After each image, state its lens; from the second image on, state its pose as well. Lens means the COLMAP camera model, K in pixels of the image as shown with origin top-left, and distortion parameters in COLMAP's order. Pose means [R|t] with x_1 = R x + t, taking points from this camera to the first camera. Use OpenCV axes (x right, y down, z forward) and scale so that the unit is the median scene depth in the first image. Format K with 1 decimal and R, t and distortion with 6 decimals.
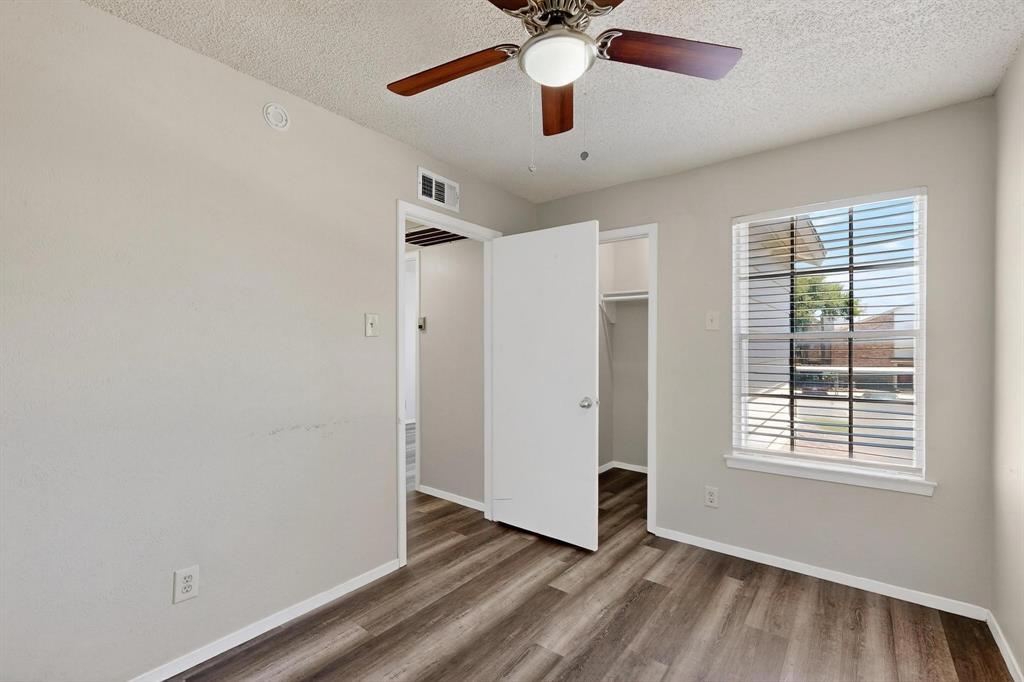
lens RADIAL K [[446.6, 0, 513.7], [0, 446.6, 344.4], [0, 0, 1]] dist [0.000839, 0.000067]
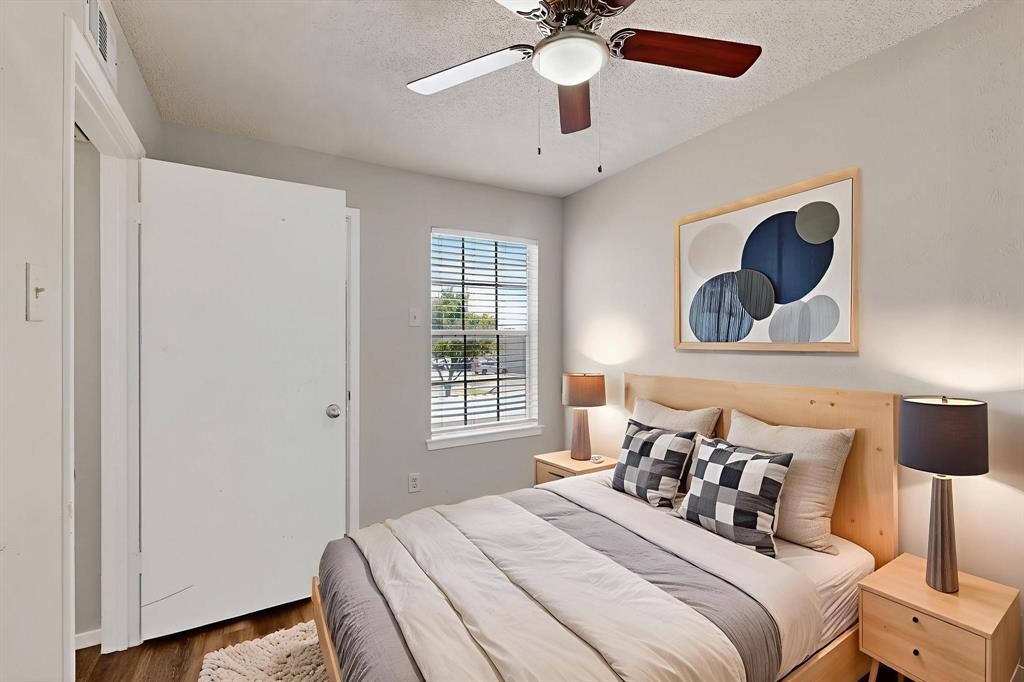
lens RADIAL K [[446.6, 0, 513.7], [0, 446.6, 344.4], [0, 0, 1]] dist [0.000839, 0.000067]
pose [[0.343864, 0.007714, 0.938988, -0.532480], [-0.008012, 0.999954, -0.005281, 0.021584], [-0.938985, -0.005708, 0.343910, 0.476964]]
